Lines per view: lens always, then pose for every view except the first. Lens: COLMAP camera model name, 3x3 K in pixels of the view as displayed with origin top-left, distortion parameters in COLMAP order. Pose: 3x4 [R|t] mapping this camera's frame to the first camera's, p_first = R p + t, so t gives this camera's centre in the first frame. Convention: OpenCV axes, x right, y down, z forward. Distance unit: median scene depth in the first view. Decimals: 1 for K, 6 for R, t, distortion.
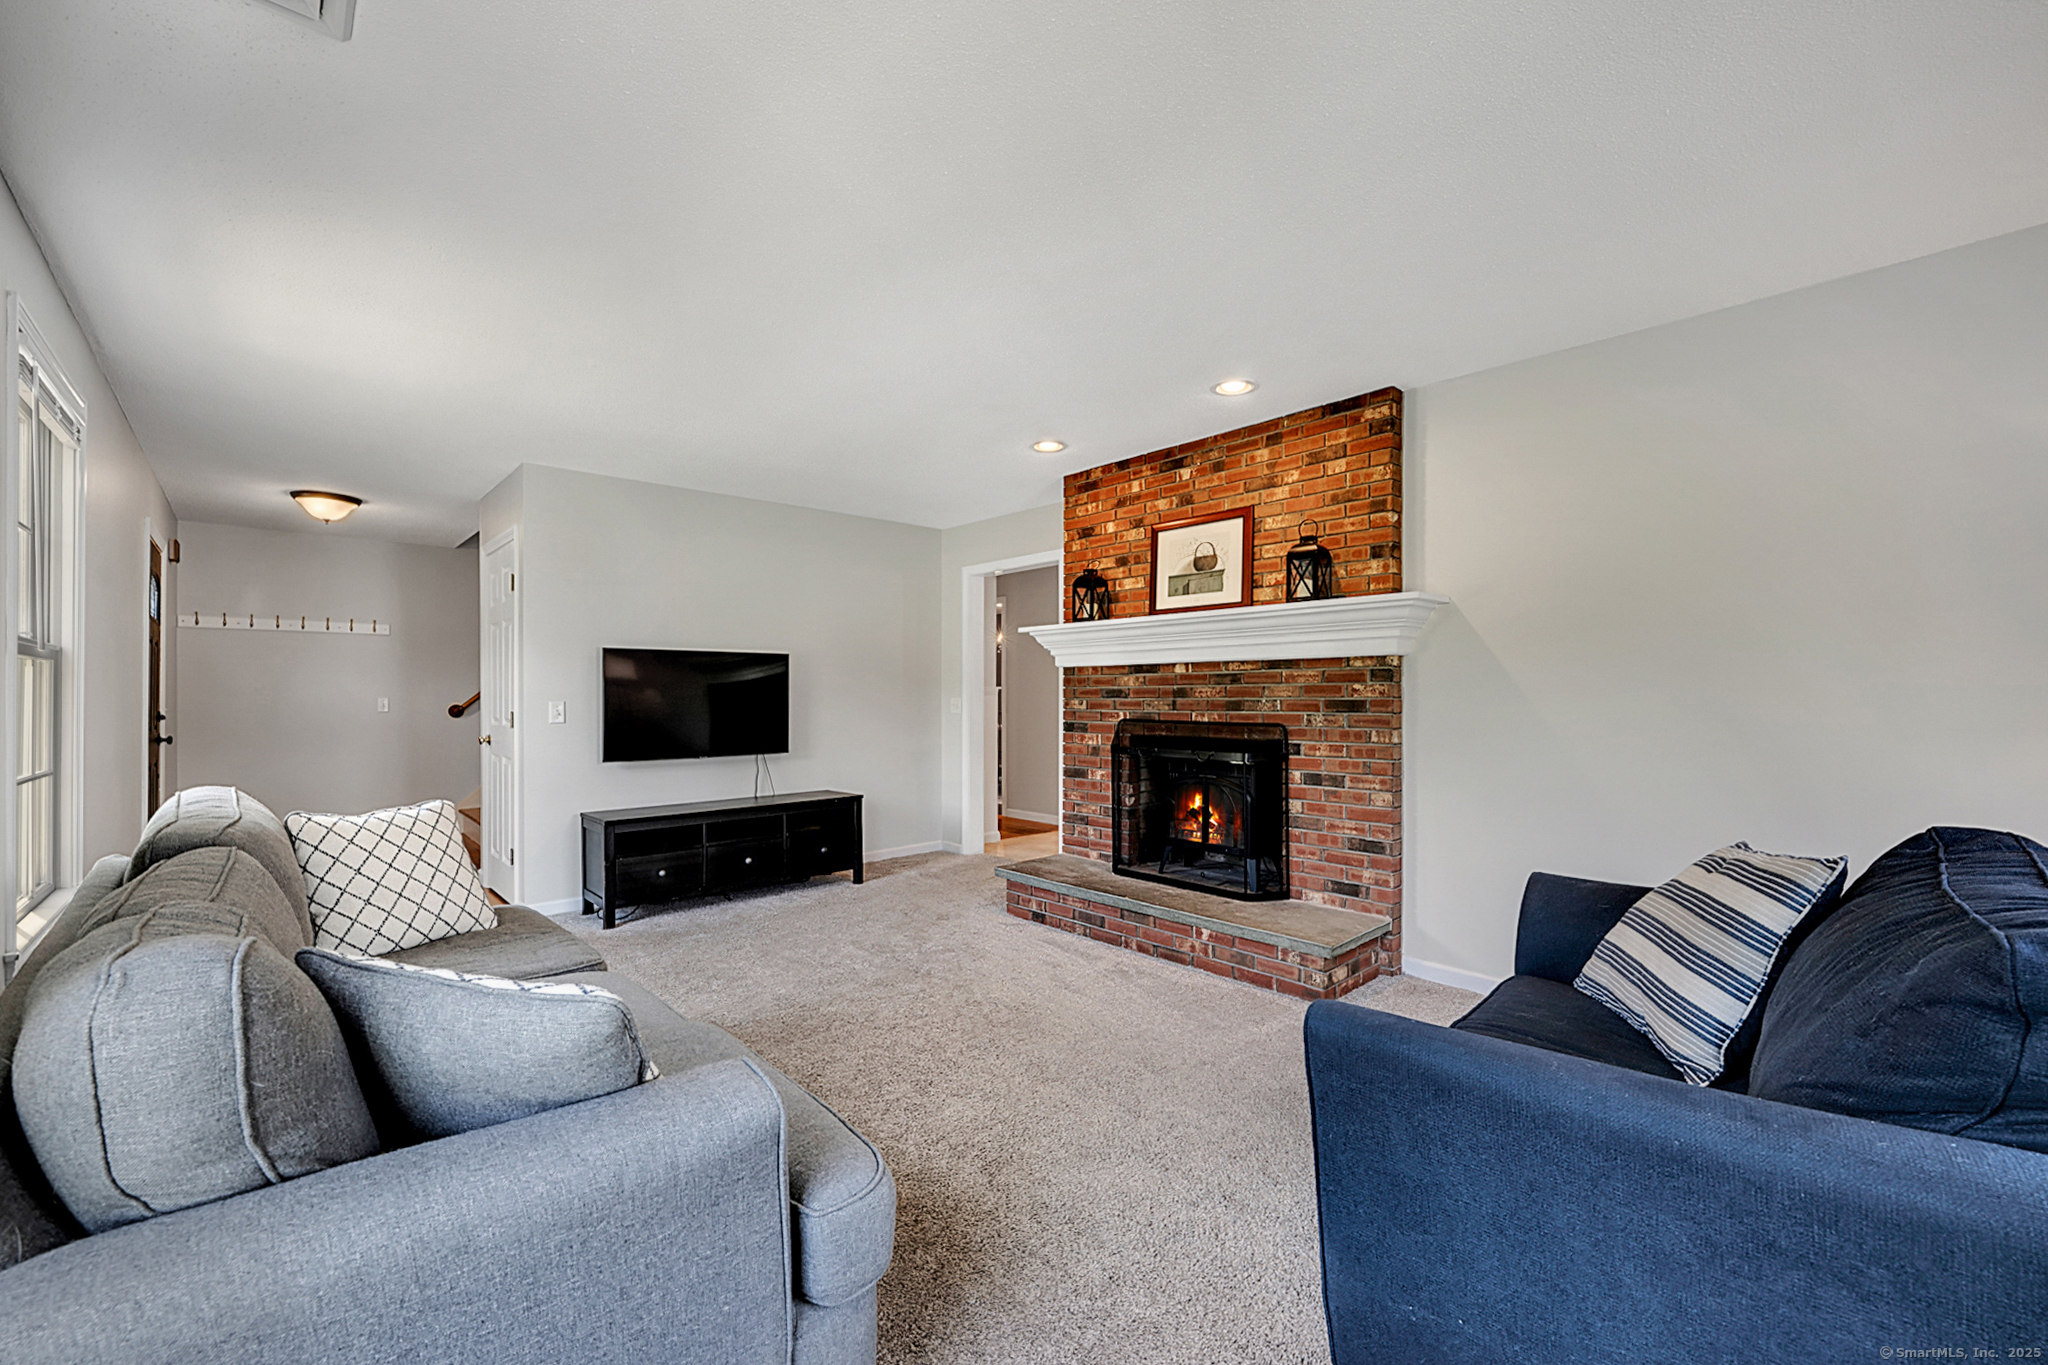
lens RADIAL K [[833.9, 0, 1015.6], [0, 833.9, 694.1], [0, 0, 1]] dist [-0.000190, -0.000126]
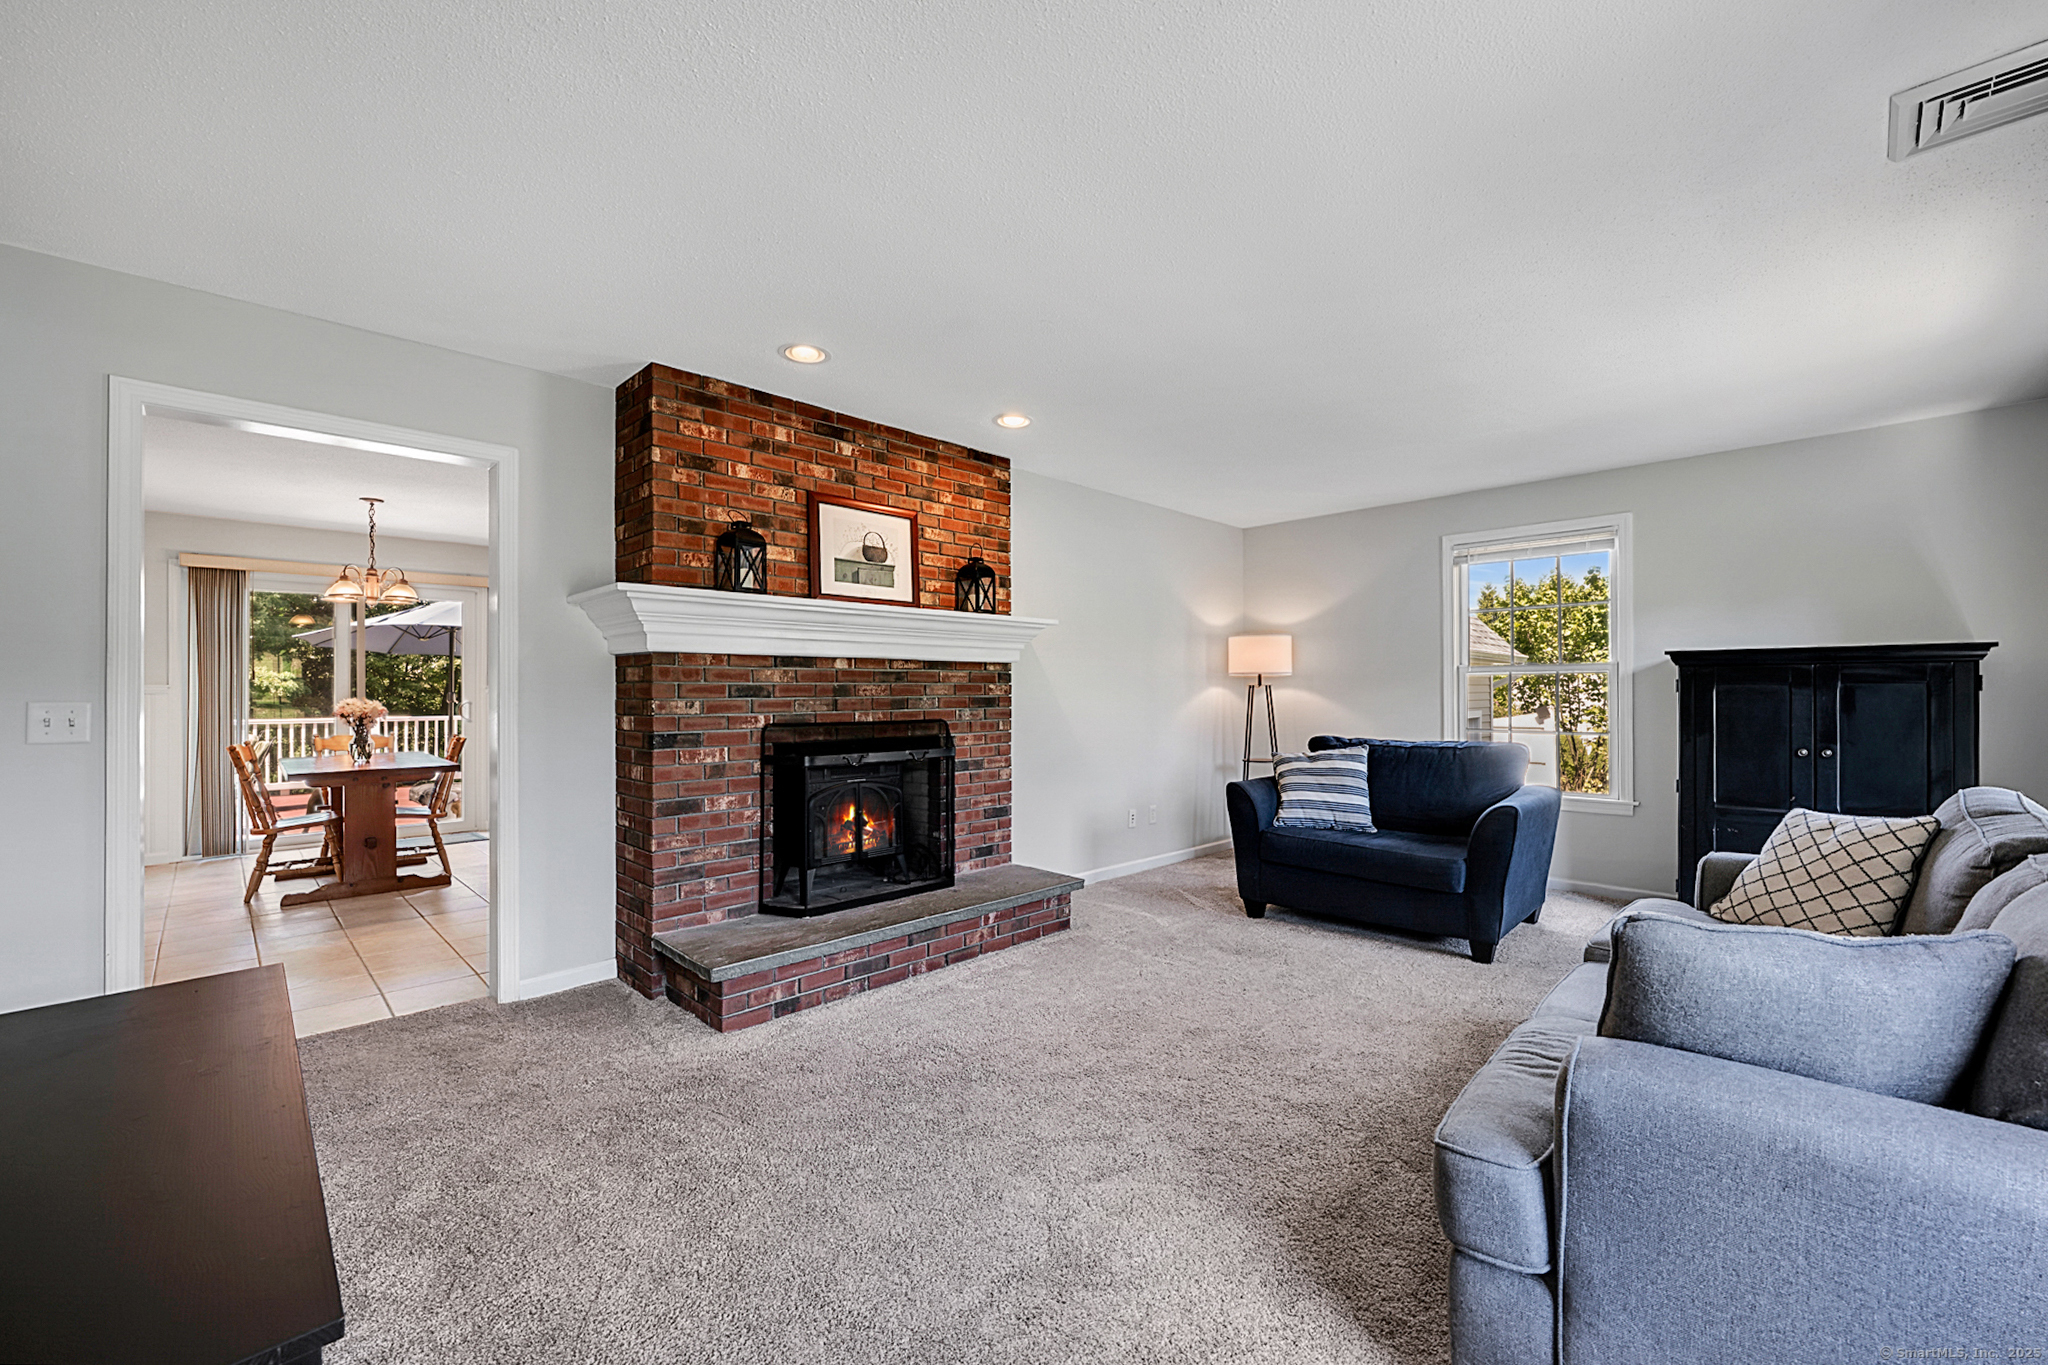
lens RADIAL K [[833.9, 0, 1015.6], [0, 833.9, 694.1], [0, 0, 1]] dist [-0.000190, -0.000126]
pose [[-0.046220, 0.004172, 0.998923, -0.729138], [0.004273, 0.999983, -0.003978, 0.006546], [-0.998922, 0.004085, -0.046237, 0.886514]]
